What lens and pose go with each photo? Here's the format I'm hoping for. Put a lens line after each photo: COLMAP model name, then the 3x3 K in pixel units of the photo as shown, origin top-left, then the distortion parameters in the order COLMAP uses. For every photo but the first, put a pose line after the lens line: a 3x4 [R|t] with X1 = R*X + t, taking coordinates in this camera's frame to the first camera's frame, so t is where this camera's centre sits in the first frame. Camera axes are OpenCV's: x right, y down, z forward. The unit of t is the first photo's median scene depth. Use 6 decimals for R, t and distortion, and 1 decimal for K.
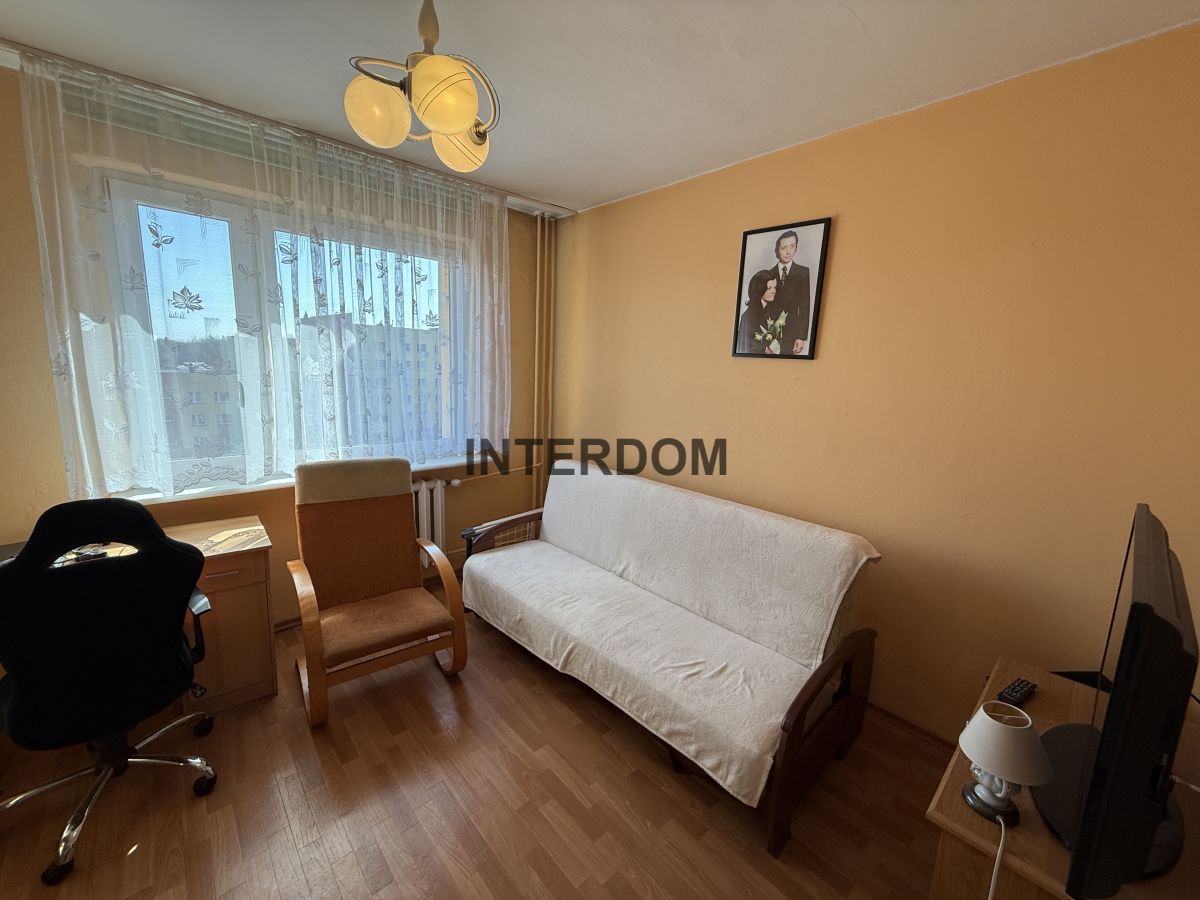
lens RADIAL K [[477.3, 0, 597.3], [0, 477.3, 448.4], [0, 0, 1]] dist [-0.001624, -0.000135]
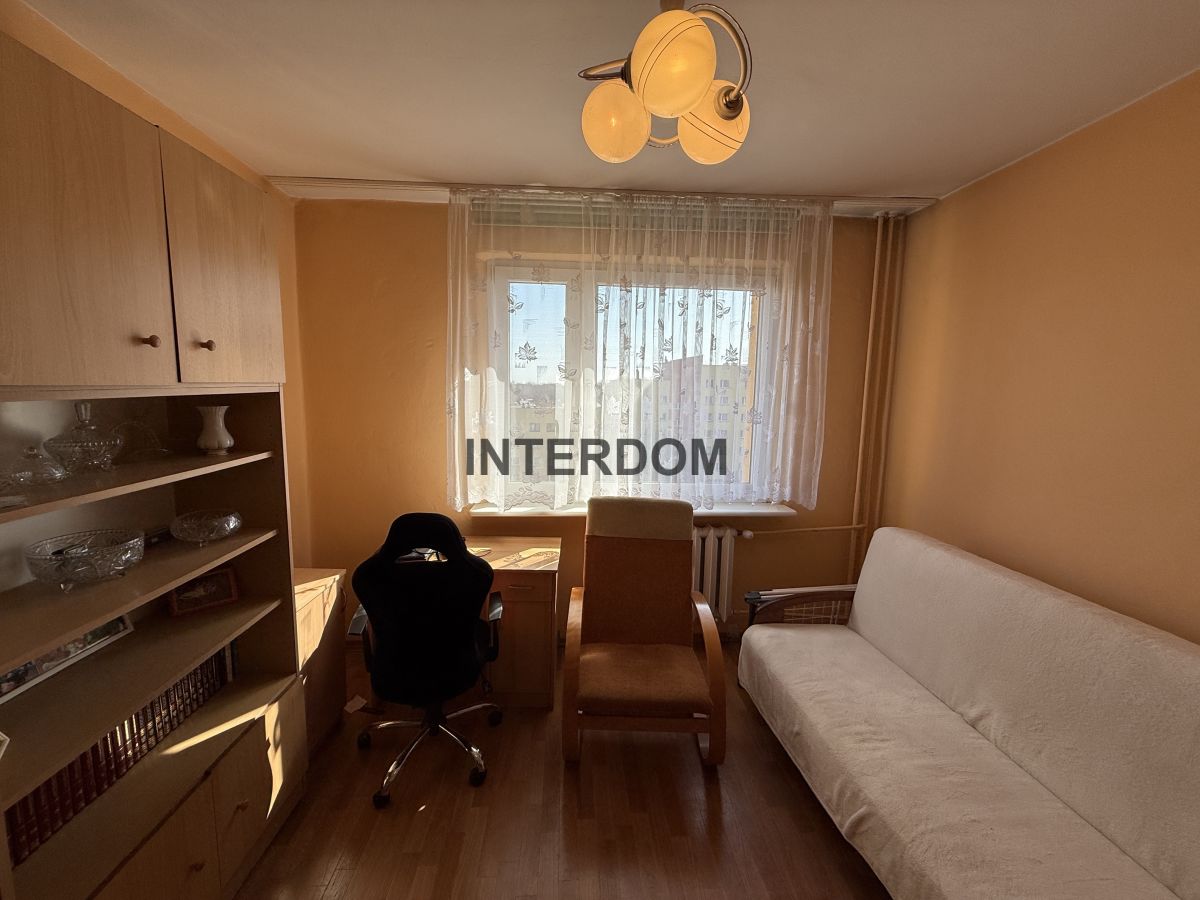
lens RADIAL K [[476.7, 0, 596.7], [0, 476.7, 448.2], [0, 0, 1]] dist [-0.001039, -0.000180]
pose [[0.774236, 0.047570, -0.631107, 0.045349], [-0.095586, 0.994522, -0.042301, -0.028639], [0.625637, 0.093076, 0.774542, 0.157781]]
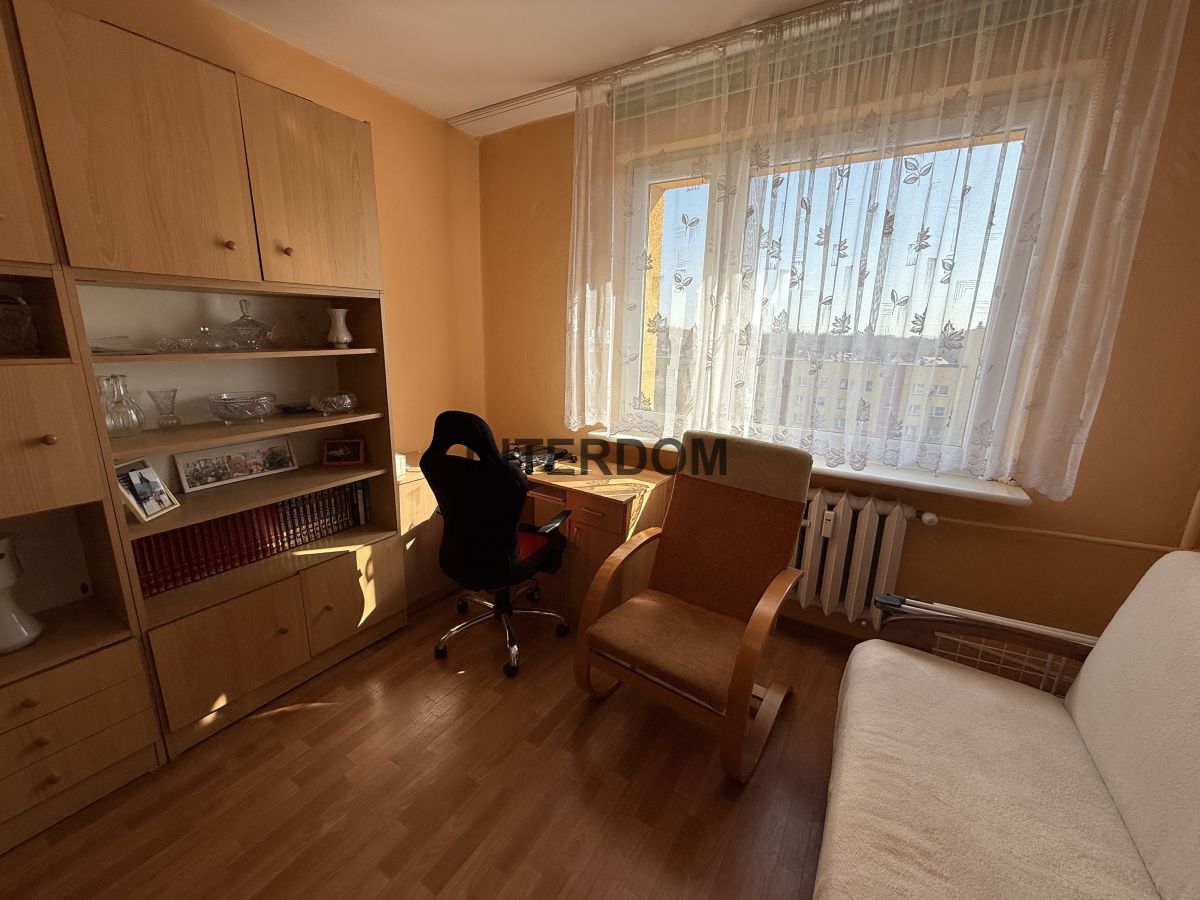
lens RADIAL K [[477.3, 0, 597.3], [0, 477.3, 448.4], [0, 0, 1]] dist [-0.001624, -0.000135]
pose [[0.260616, 0.185956, -0.947364, 0.178535], [-0.182738, 0.973038, 0.140725, -0.026603], [0.947990, 0.136444, 0.287571, 0.530808]]
